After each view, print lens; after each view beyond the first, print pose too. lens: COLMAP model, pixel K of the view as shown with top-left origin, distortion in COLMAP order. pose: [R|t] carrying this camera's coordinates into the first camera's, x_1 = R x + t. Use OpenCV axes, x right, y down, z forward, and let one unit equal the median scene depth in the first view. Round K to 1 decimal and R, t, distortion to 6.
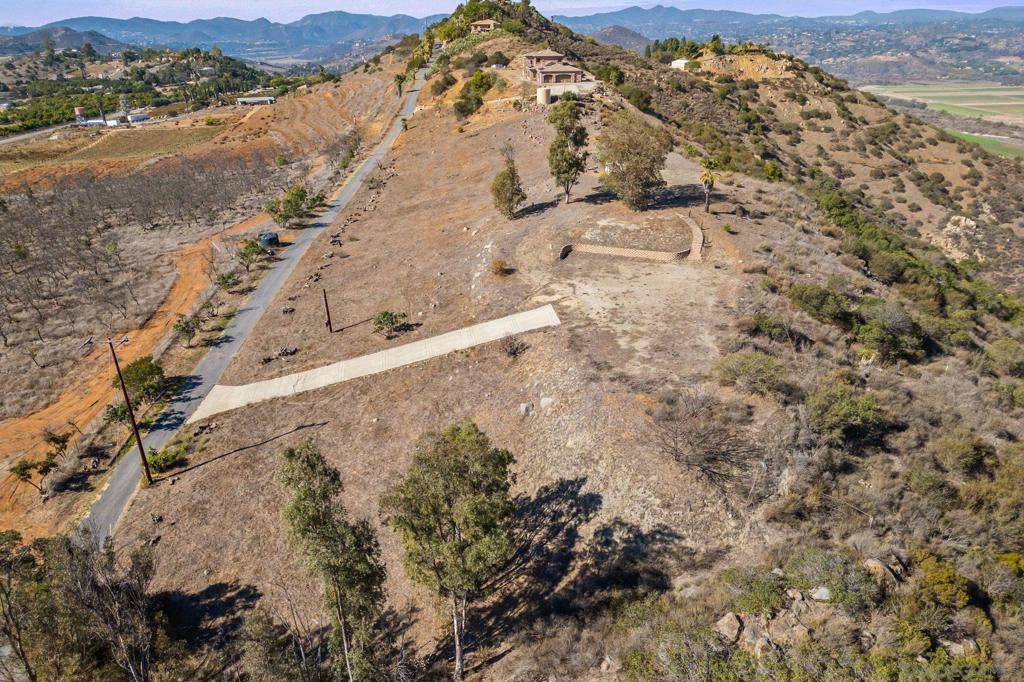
lens RADIAL K [[720.4, 0, 513.7], [0, 720.4, 339.8], [0, 0, 1]] dist [0.067353, -0.053703]
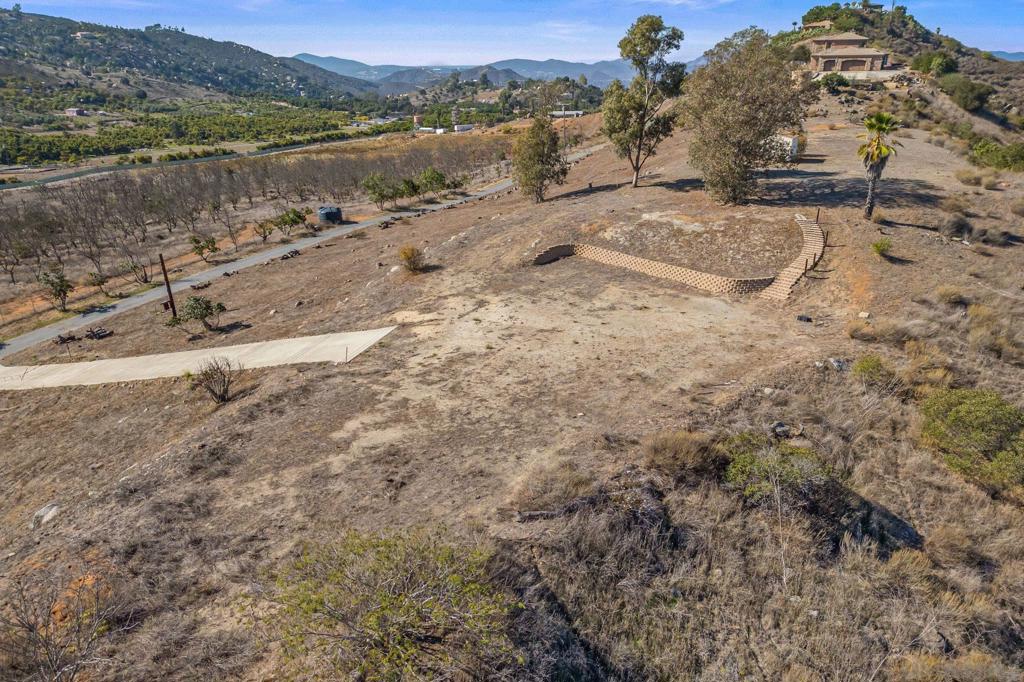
lens RADIAL K [[720.4, 0, 513.7], [0, 720.4, 339.8], [0, 0, 1]] dist [0.067353, -0.053703]
pose [[0.880478, 0.171215, -0.442091, 0.306078], [-0.191967, 0.981399, -0.002244, -0.046172], [0.433483, 0.086843, 0.896968, 0.464872]]
